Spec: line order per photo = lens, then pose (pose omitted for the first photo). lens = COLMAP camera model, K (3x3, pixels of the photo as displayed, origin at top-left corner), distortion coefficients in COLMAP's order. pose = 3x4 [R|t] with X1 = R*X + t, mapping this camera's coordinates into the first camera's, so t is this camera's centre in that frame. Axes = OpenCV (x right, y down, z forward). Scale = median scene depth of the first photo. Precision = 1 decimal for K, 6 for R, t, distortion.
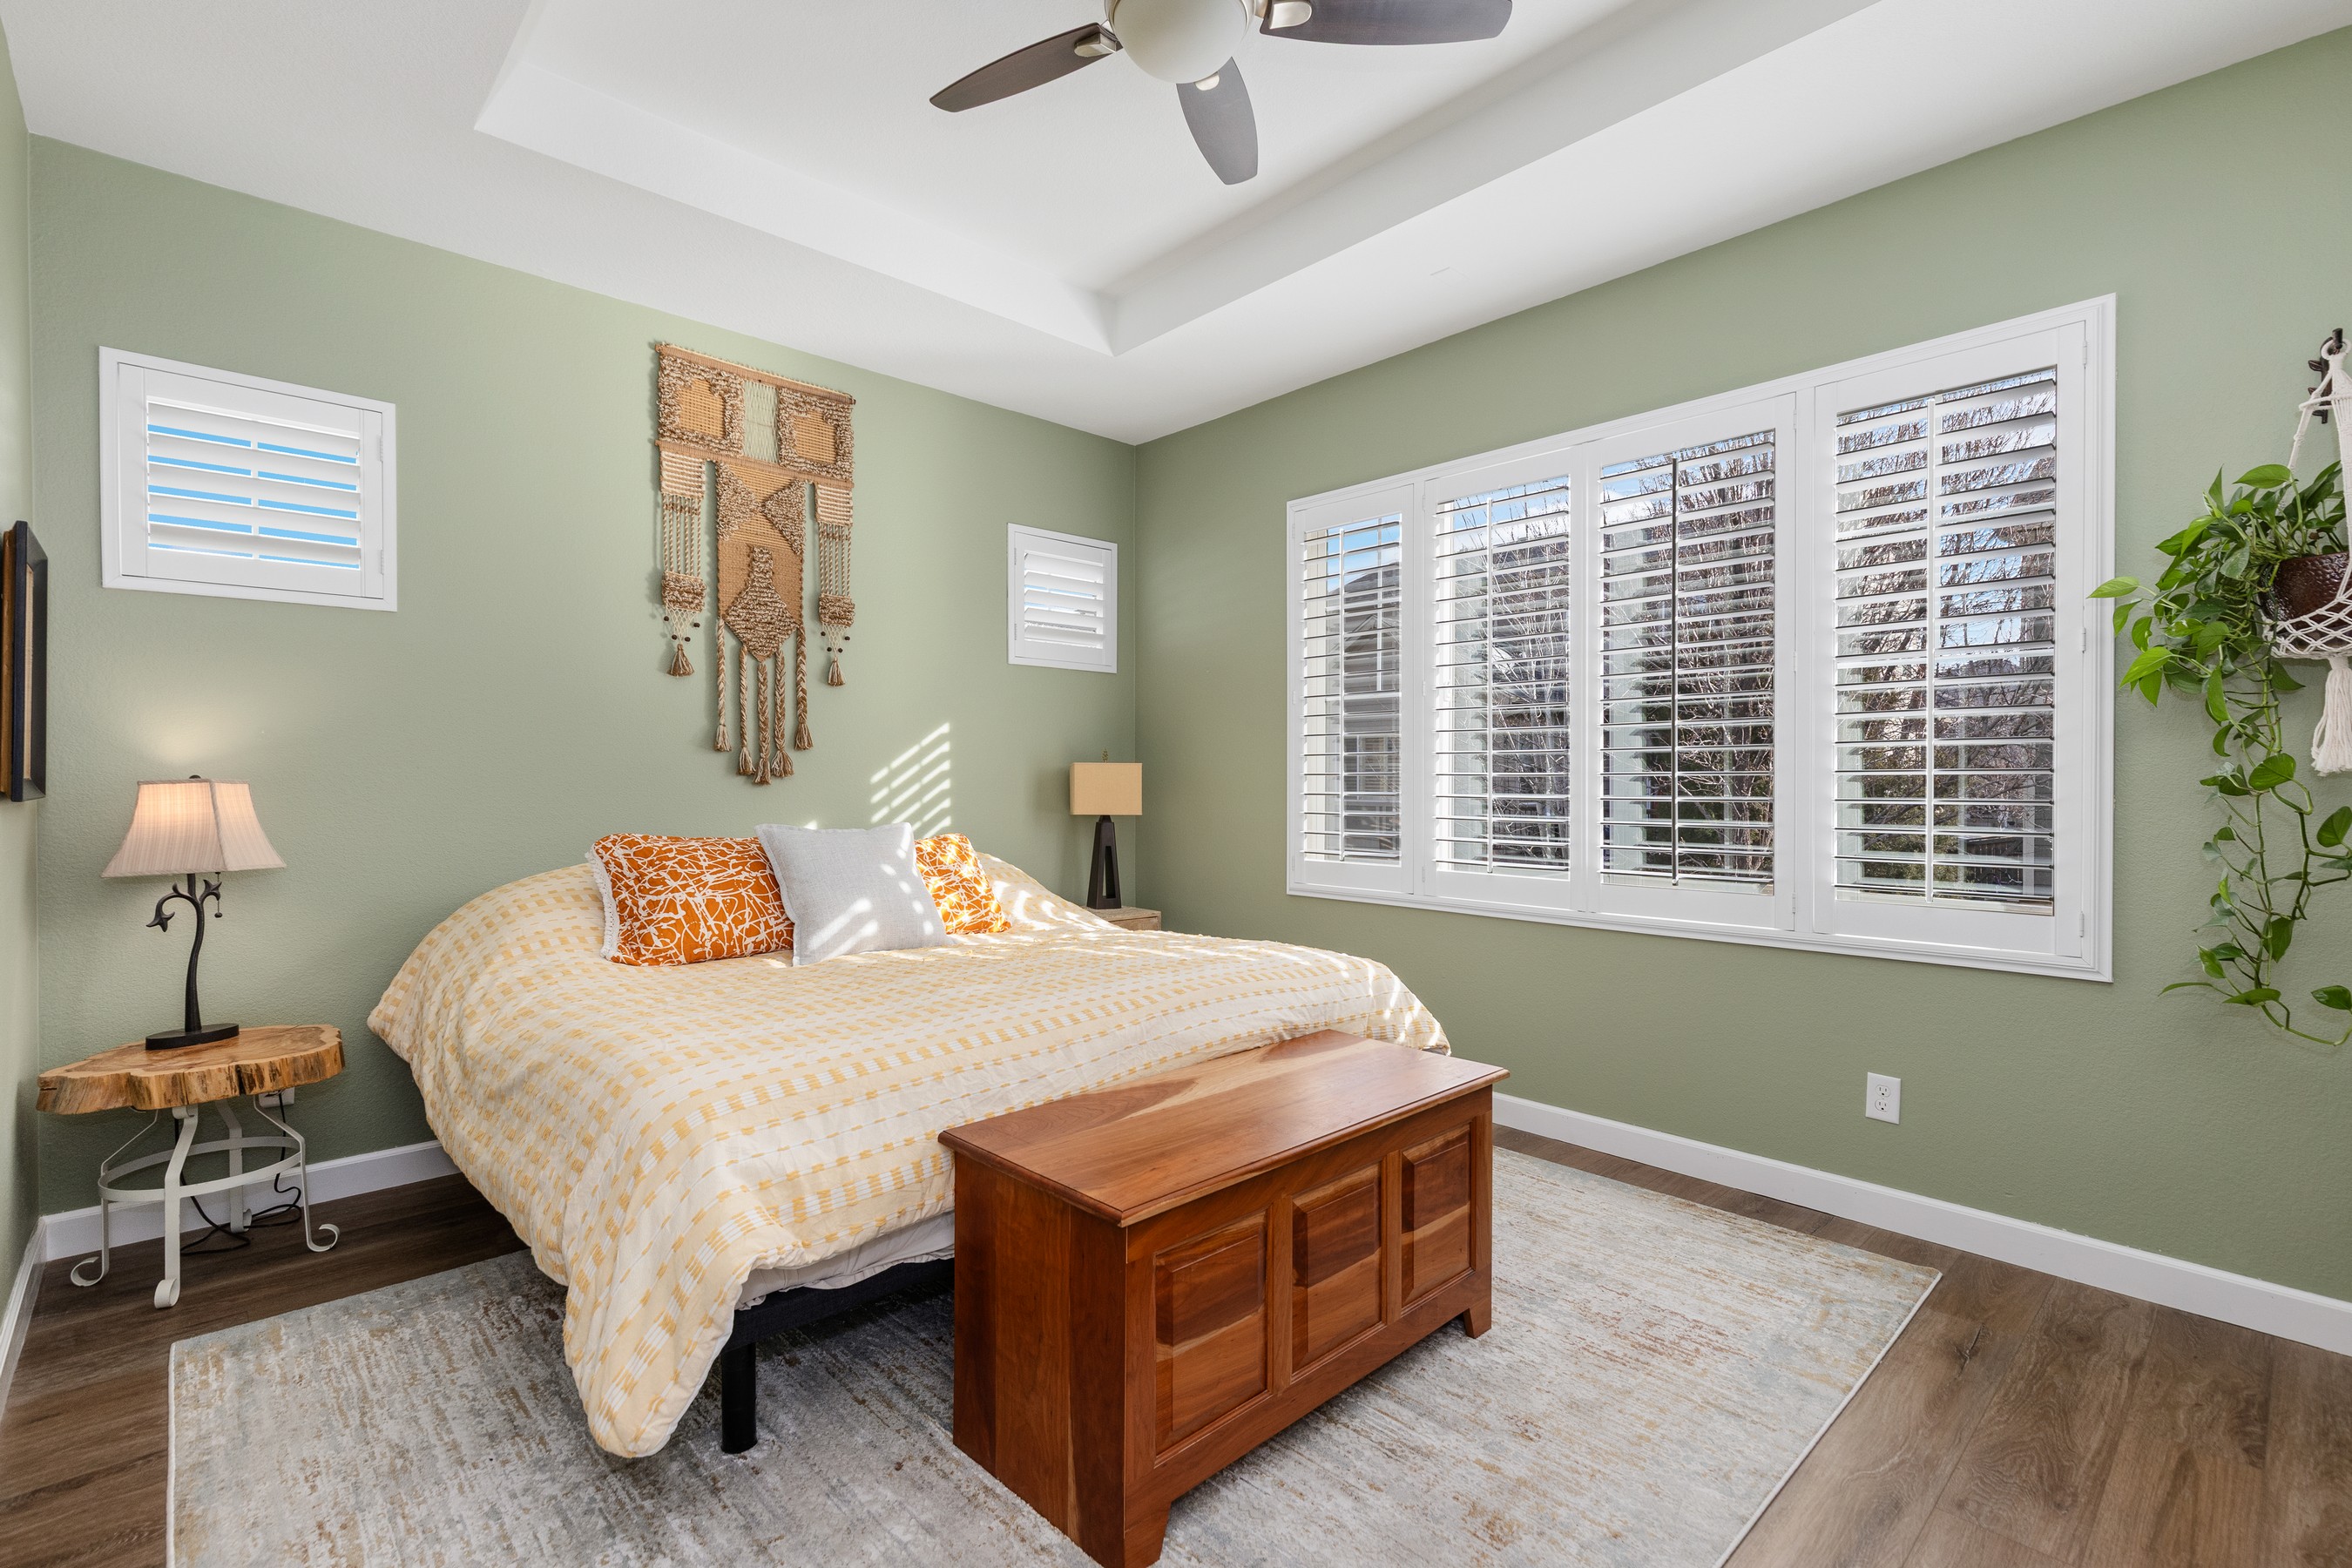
lens RADIAL K [[1070.4, 0, 1182.5], [0, 1070.4, 773.6], [0, 0, 1]] dist [0.011004, -0.002991]
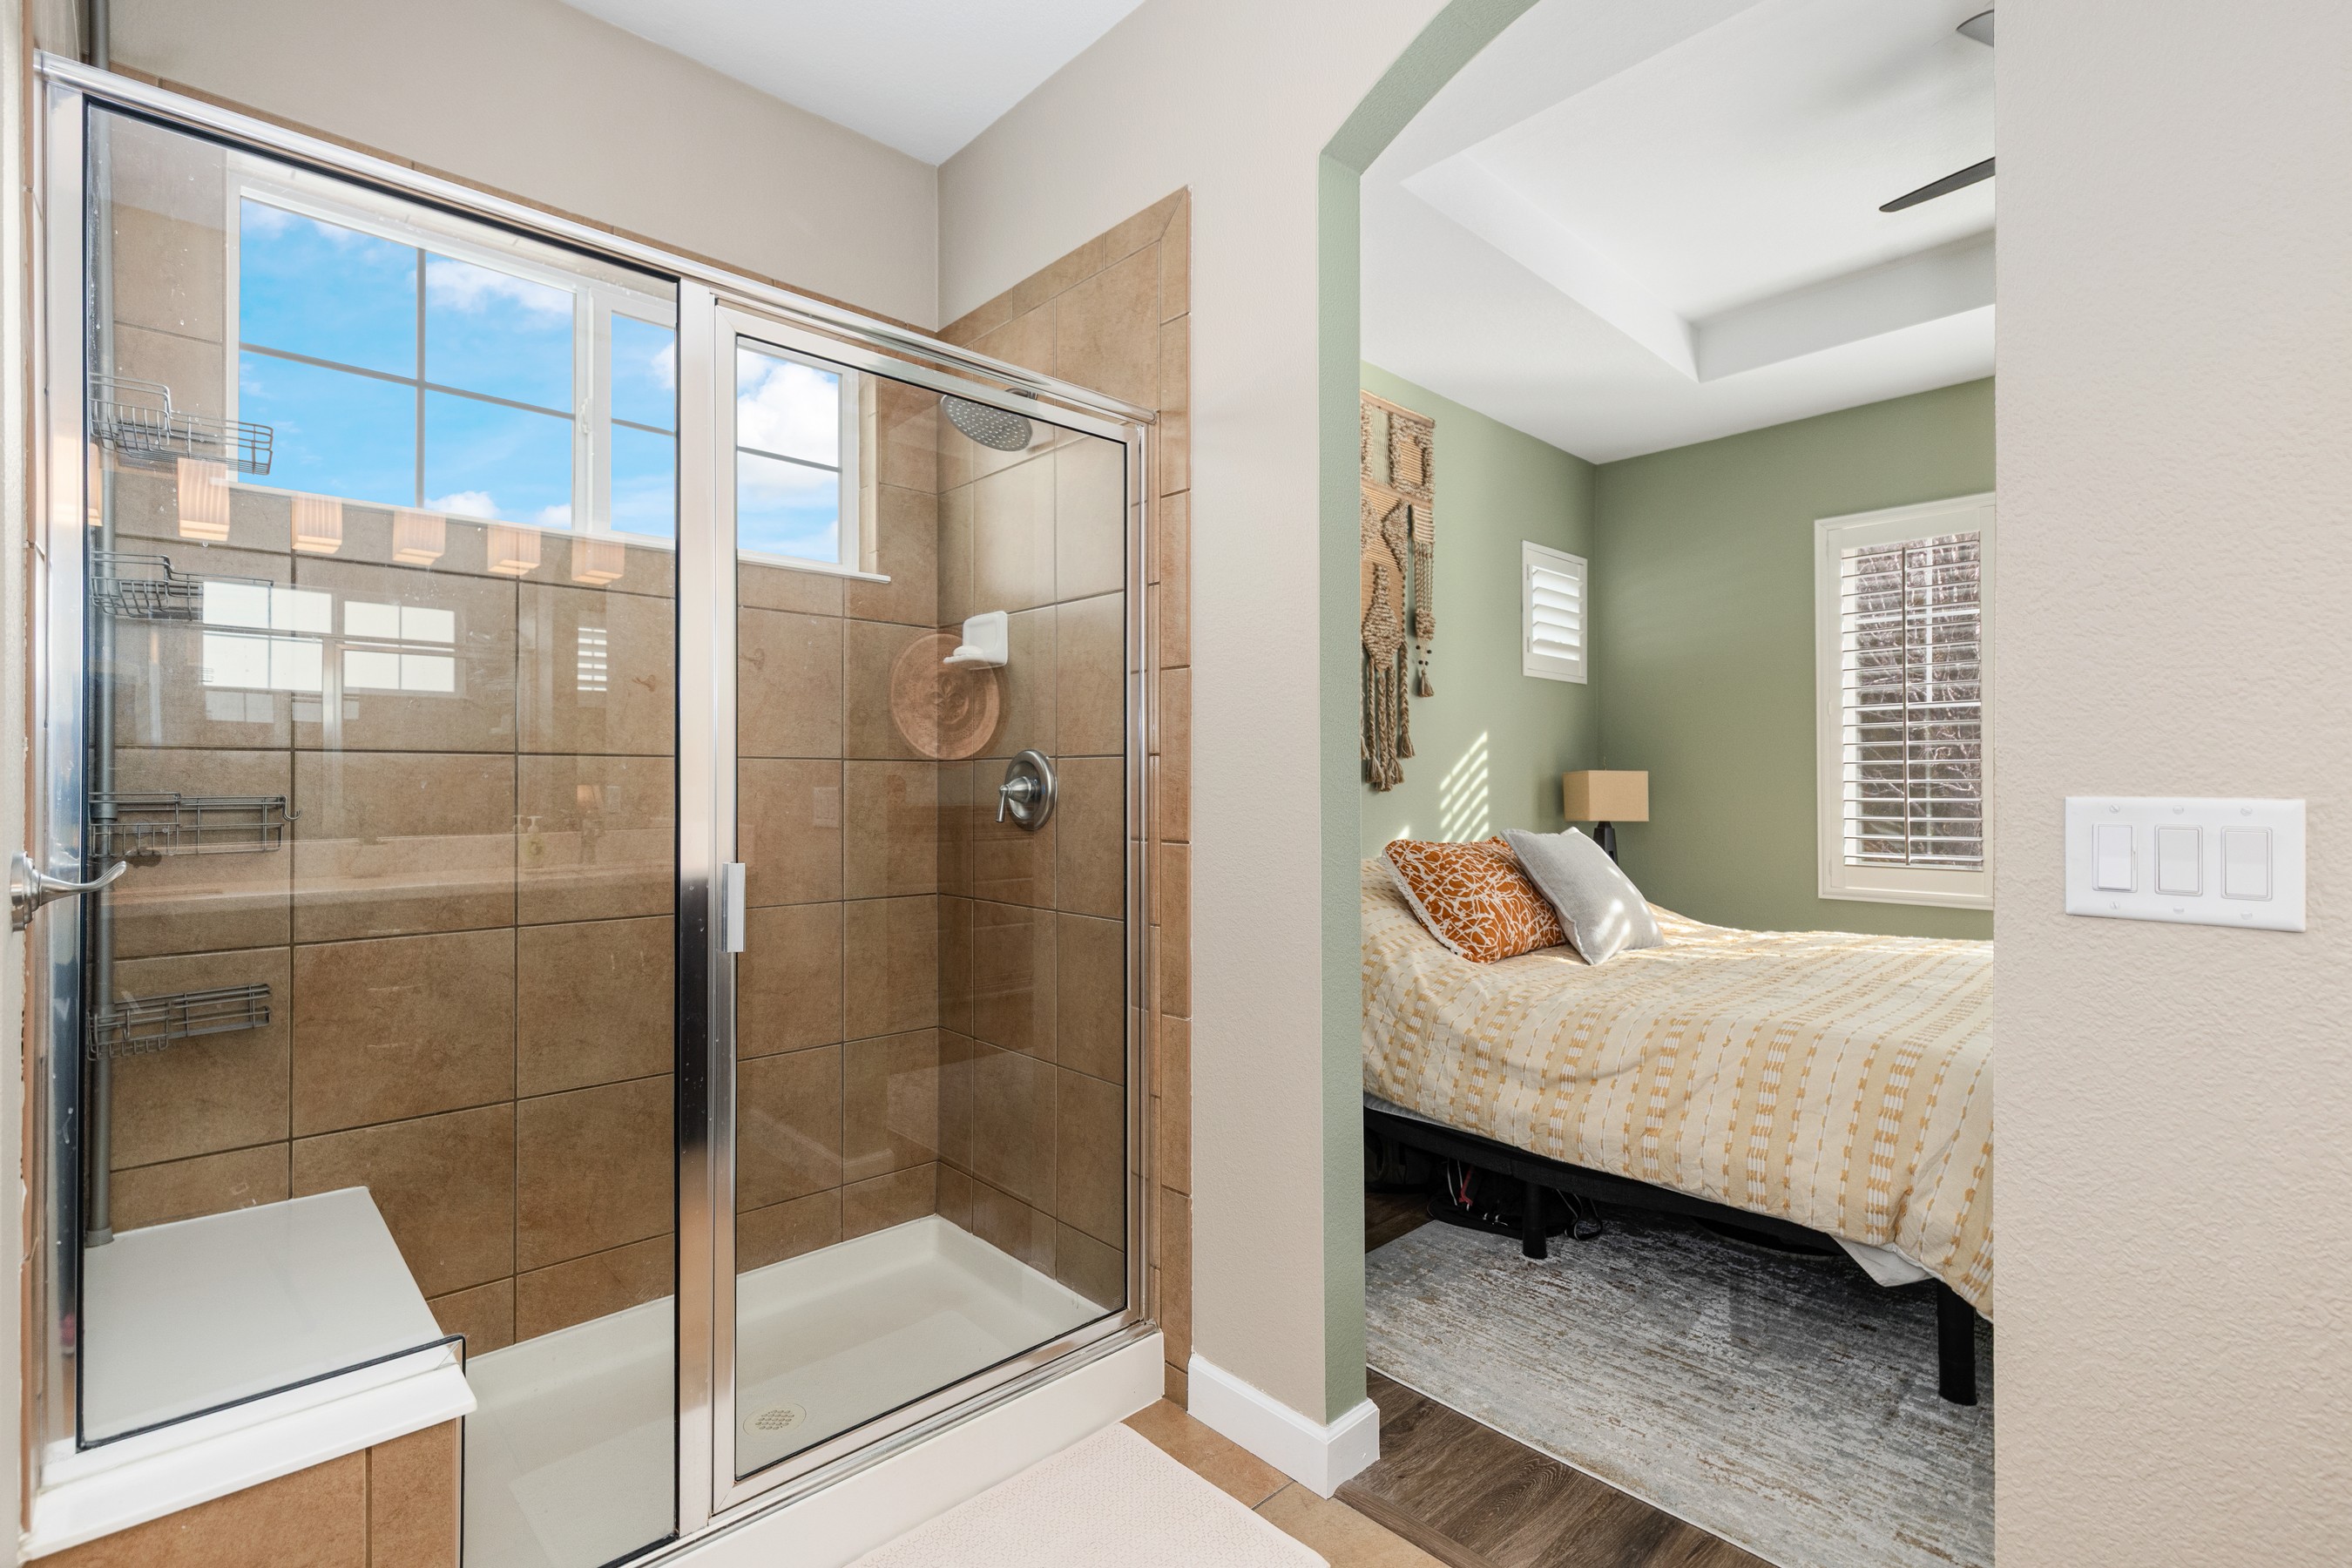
lens RADIAL K [[1070.4, 0, 1163.1], [0, 1070.4, 778.3], [0, 0, 1]] dist [0.011004, -0.002991]
pose [[0.999997, 0.001558, 0.001805, -0.588225], [-0.001562, 0.999996, 0.002279, -0.004713], [-0.001802, -0.002282, 0.999996, -0.046676]]
